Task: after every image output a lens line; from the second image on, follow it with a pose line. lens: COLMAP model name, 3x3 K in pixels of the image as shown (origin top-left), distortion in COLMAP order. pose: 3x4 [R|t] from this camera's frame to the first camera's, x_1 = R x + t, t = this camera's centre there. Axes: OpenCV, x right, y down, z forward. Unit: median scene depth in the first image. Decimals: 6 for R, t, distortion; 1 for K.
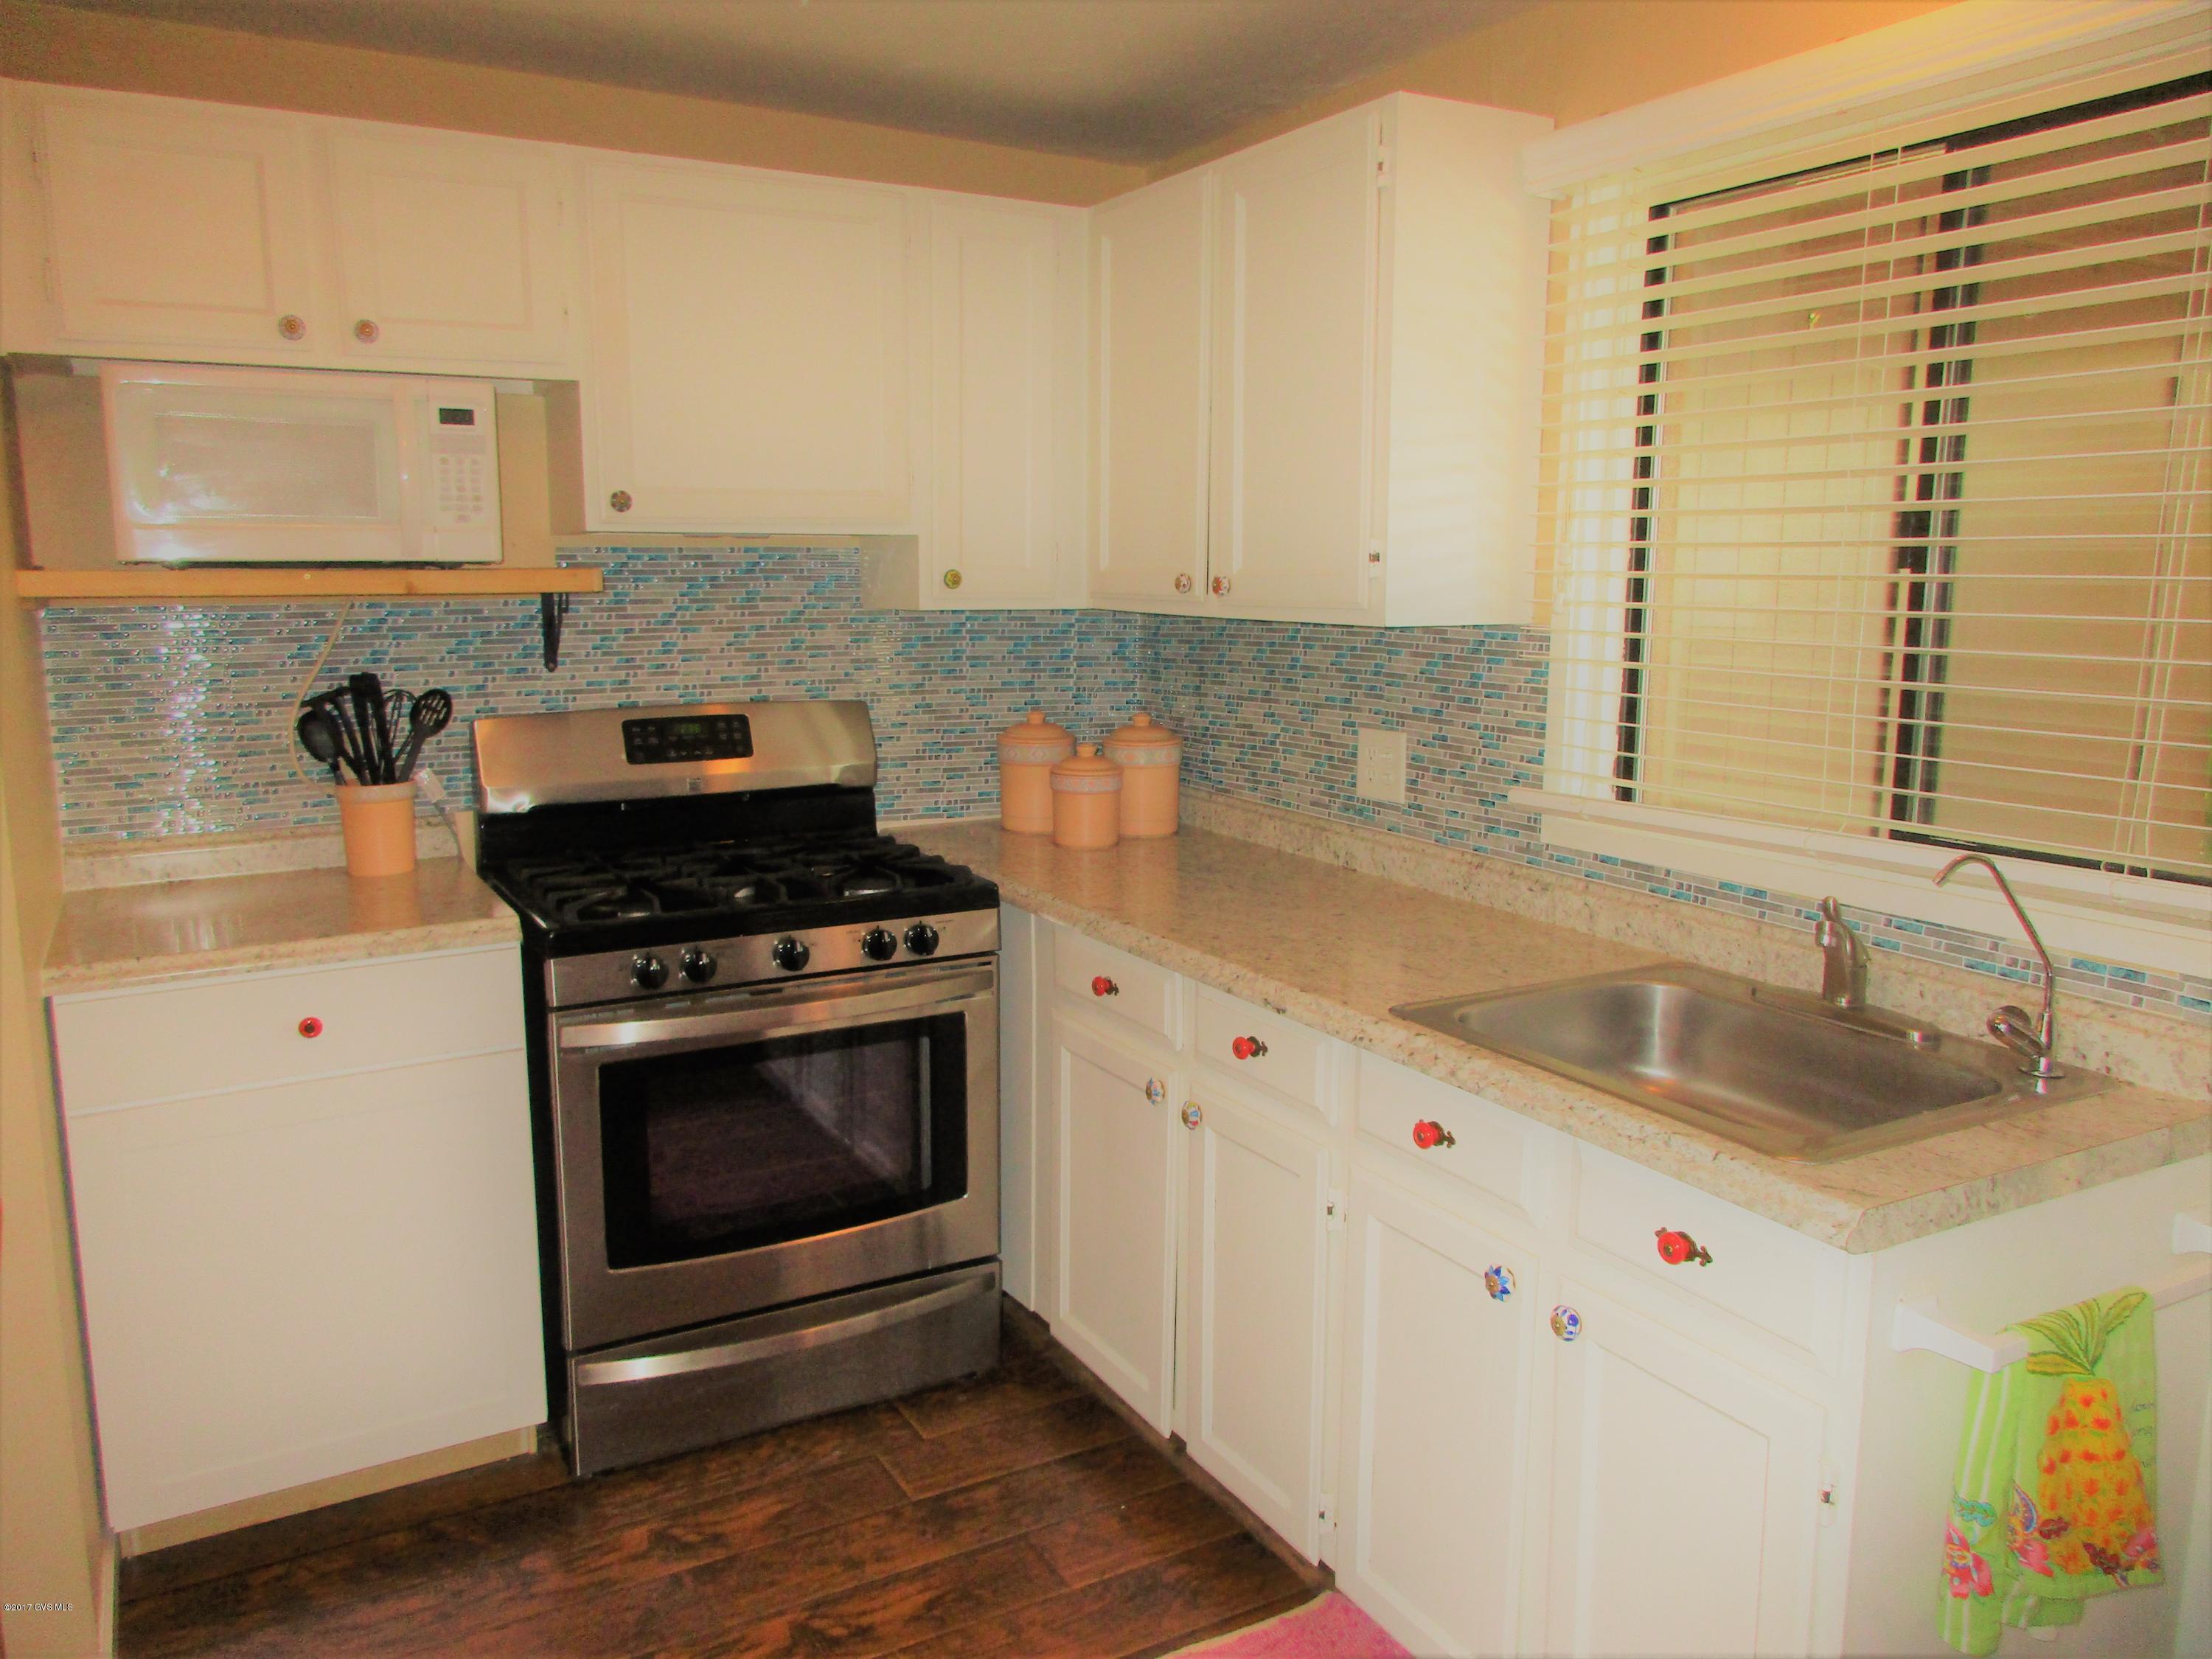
lens RADIAL K [[1677.8, 0, 1106.0], [0, 1677.8, 829.5], [0, 0, 1]] dist [0.003670, -0.002853]
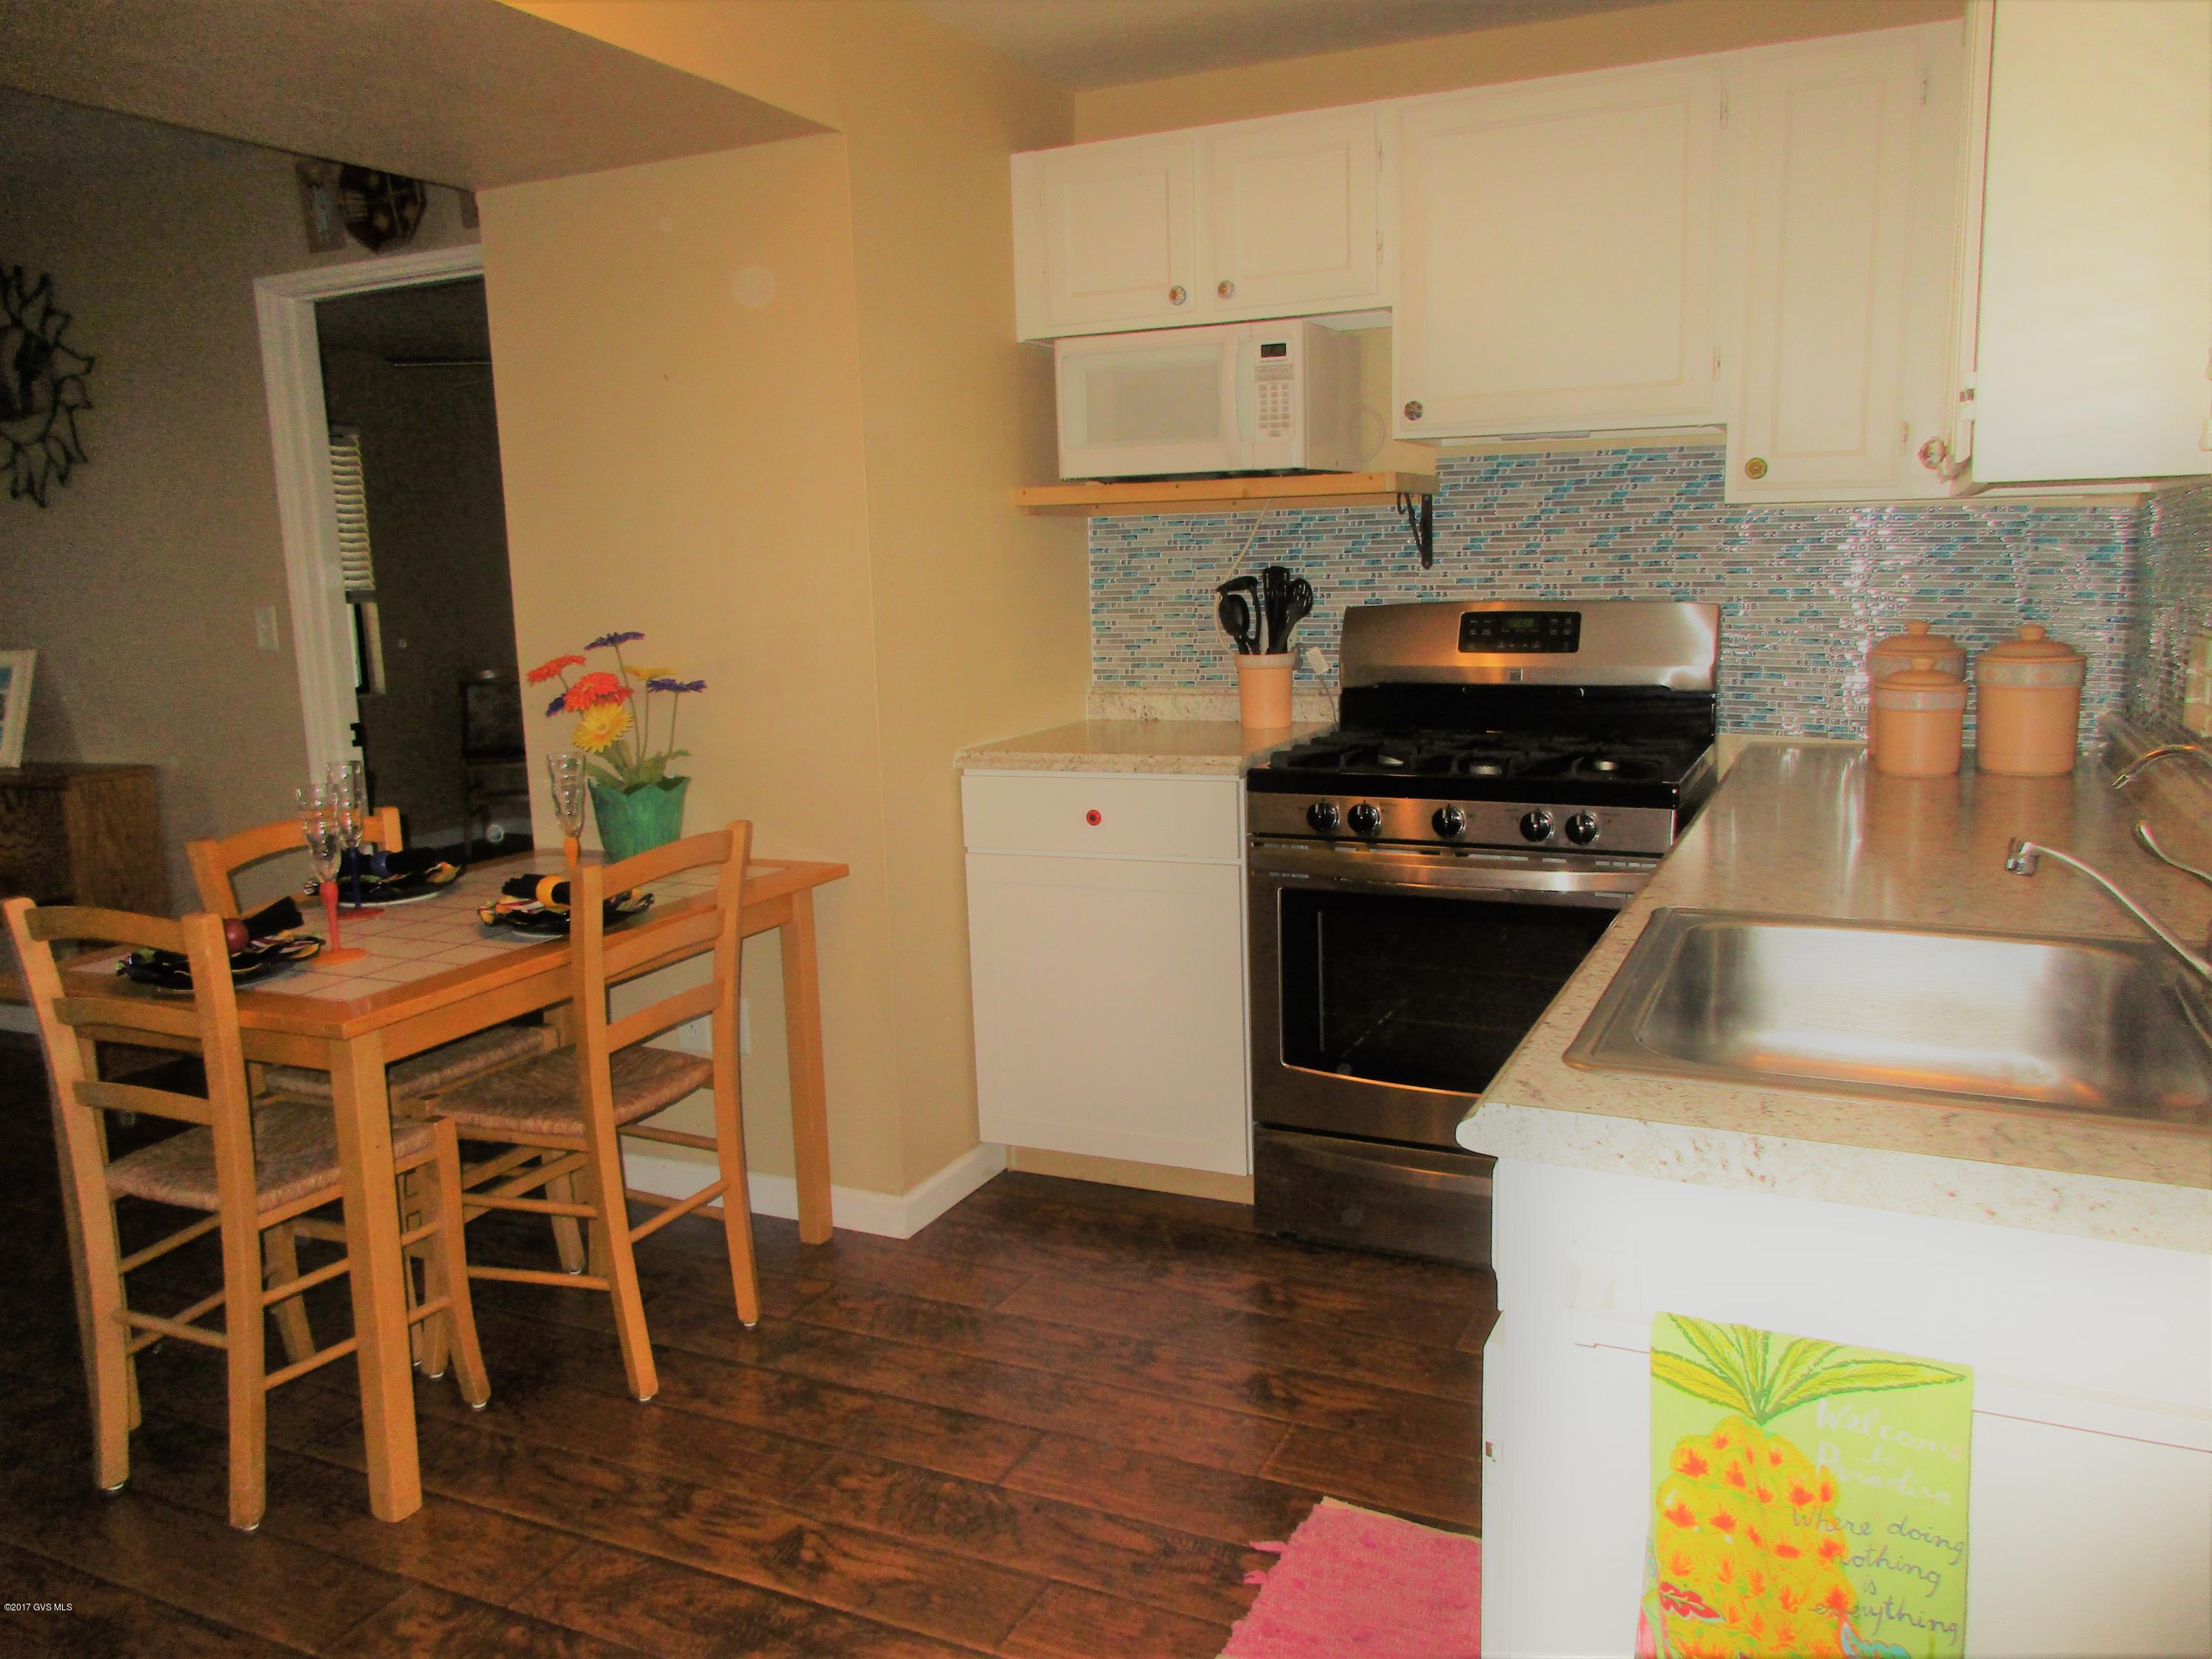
lens RADIAL K [[1660.7, 0, 1125.4], [0, 1660.7, 832.9], [0, 0, 1]] dist [0.000333, -0.001133]
pose [[0.587560, 0.126685, -0.799202, 0.520949], [-0.104979, 0.991256, 0.079949, 0.016282], [0.802342, 0.036925, 0.595722, 0.189525]]
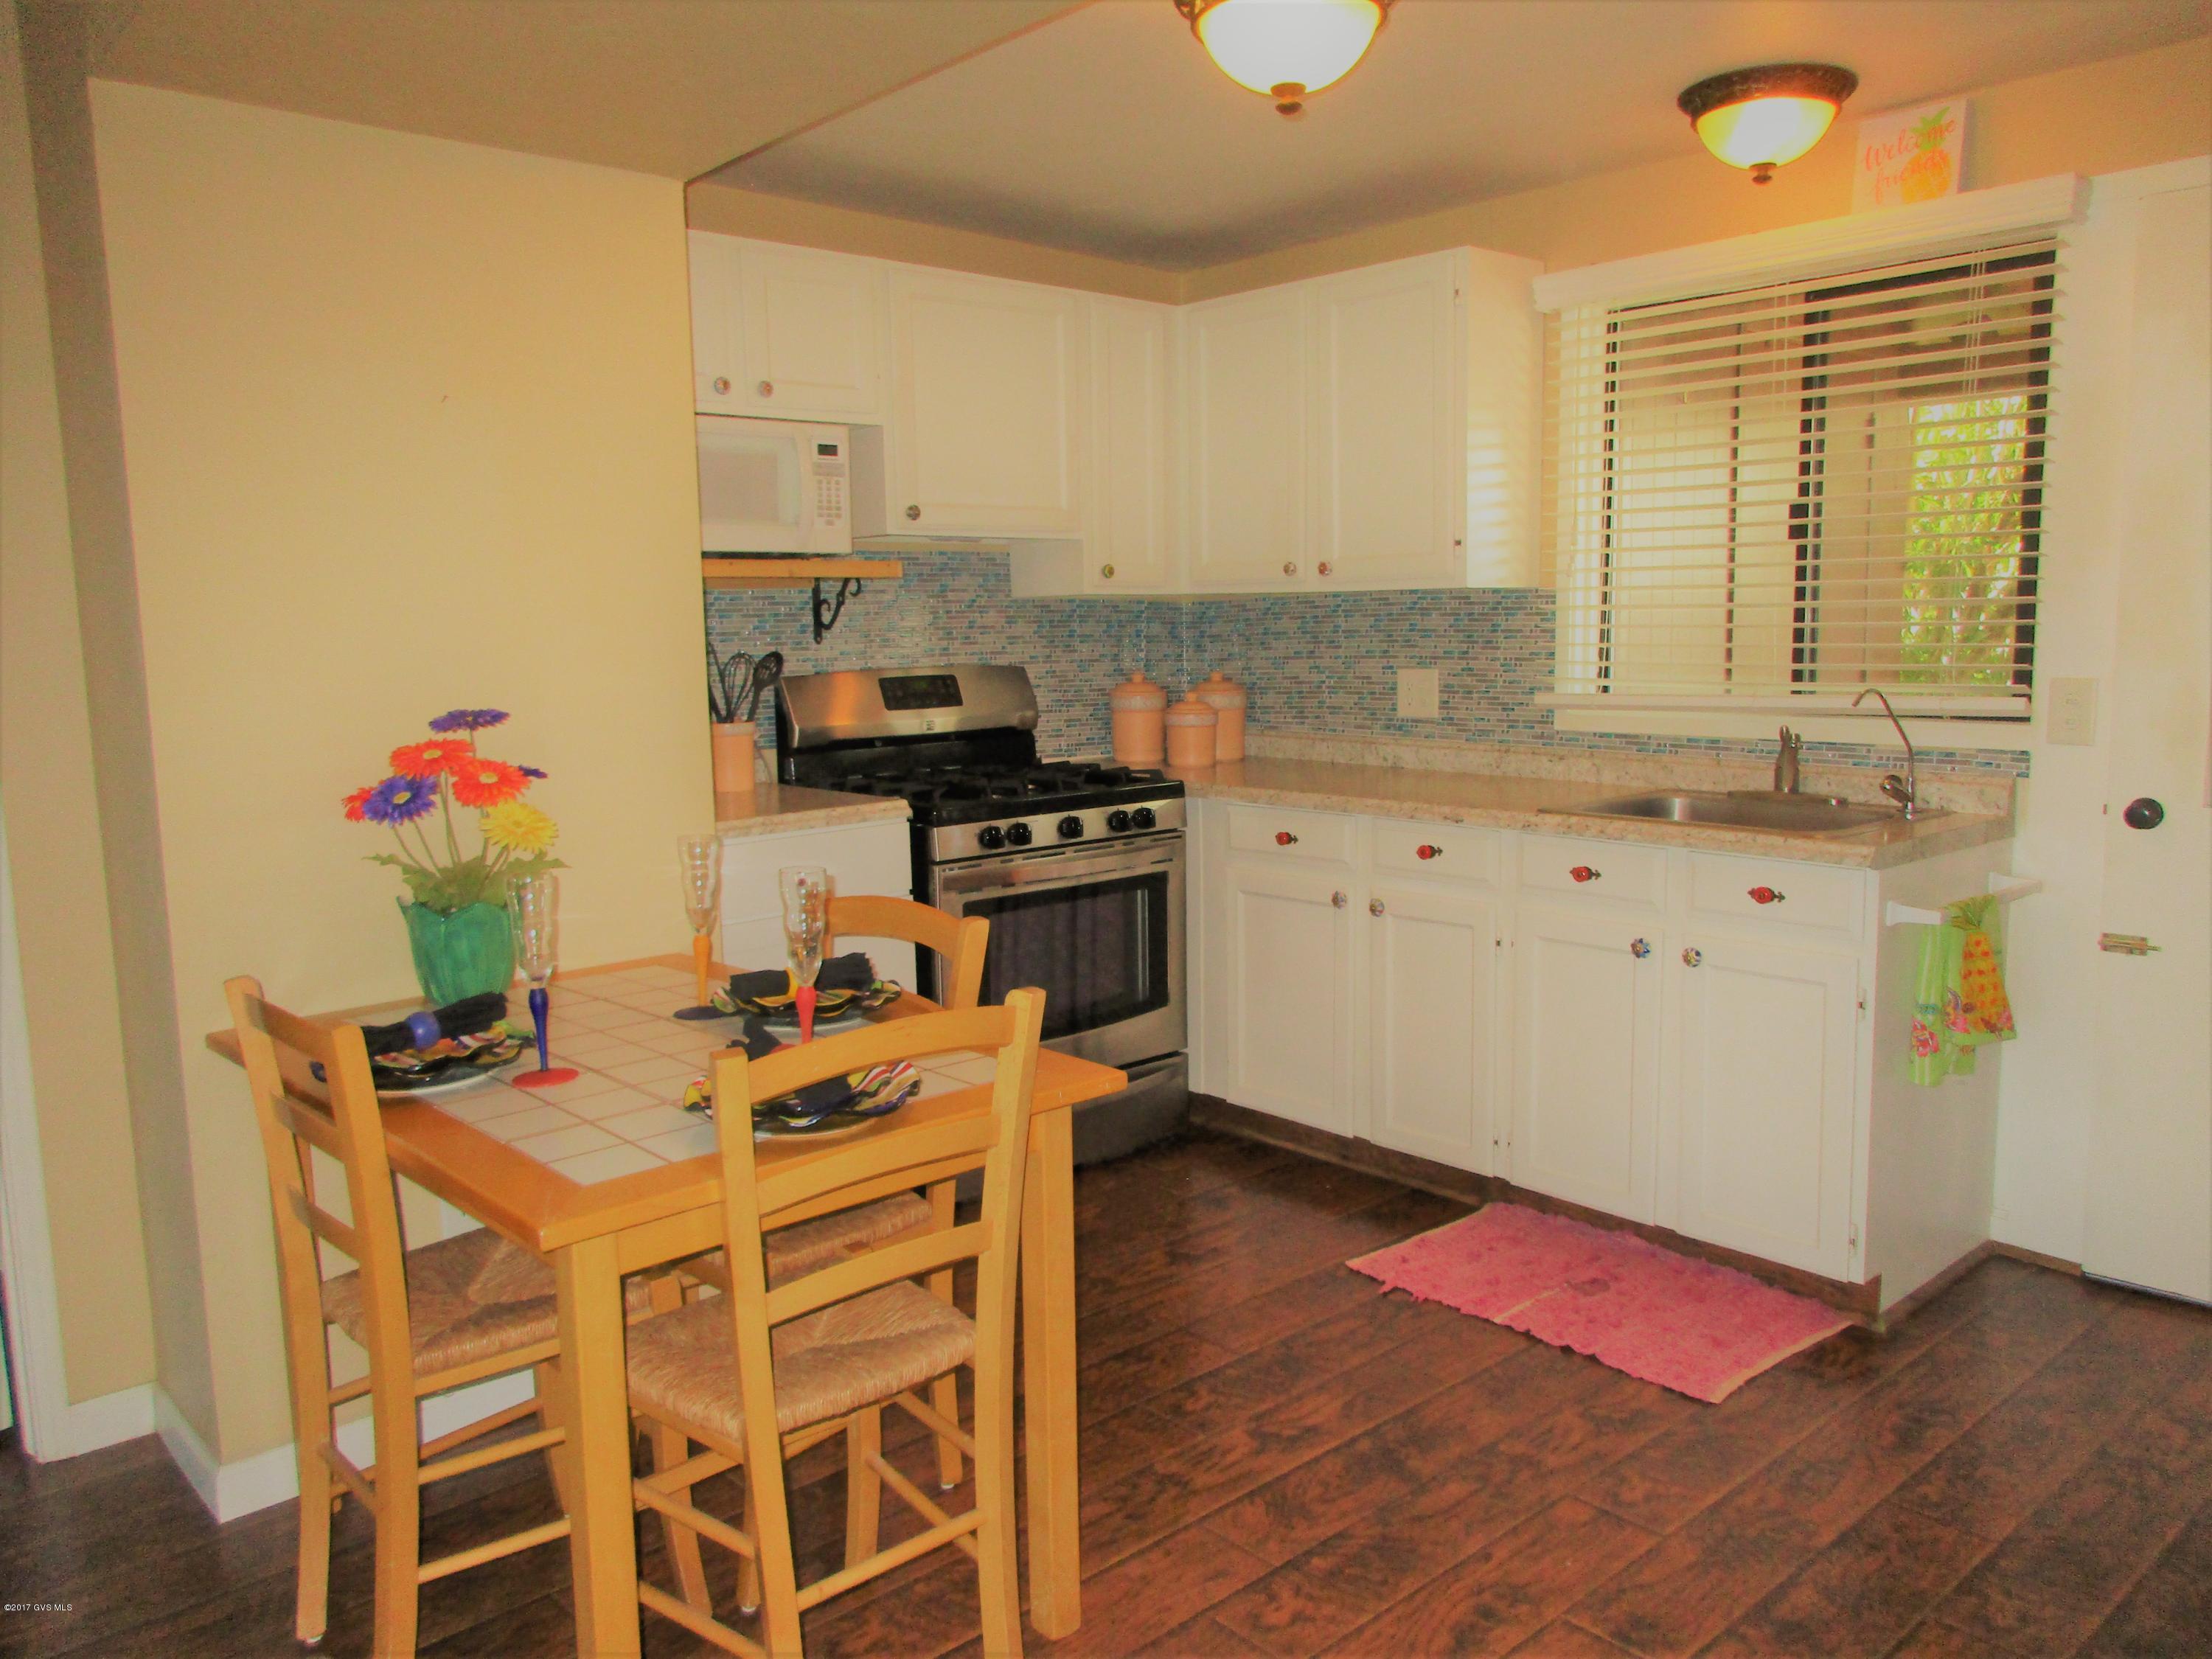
lens RADIAL K [[1660.7, 0, 1125.4], [0, 1660.7, 832.9], [0, 0, 1]] dist [0.000333, -0.001133]
pose [[0.974562, -0.047163, 0.219100, -0.429088], [0.053607, 0.998284, -0.023558, 0.109177], [-0.217613, 0.034704, 0.975418, -0.361959]]
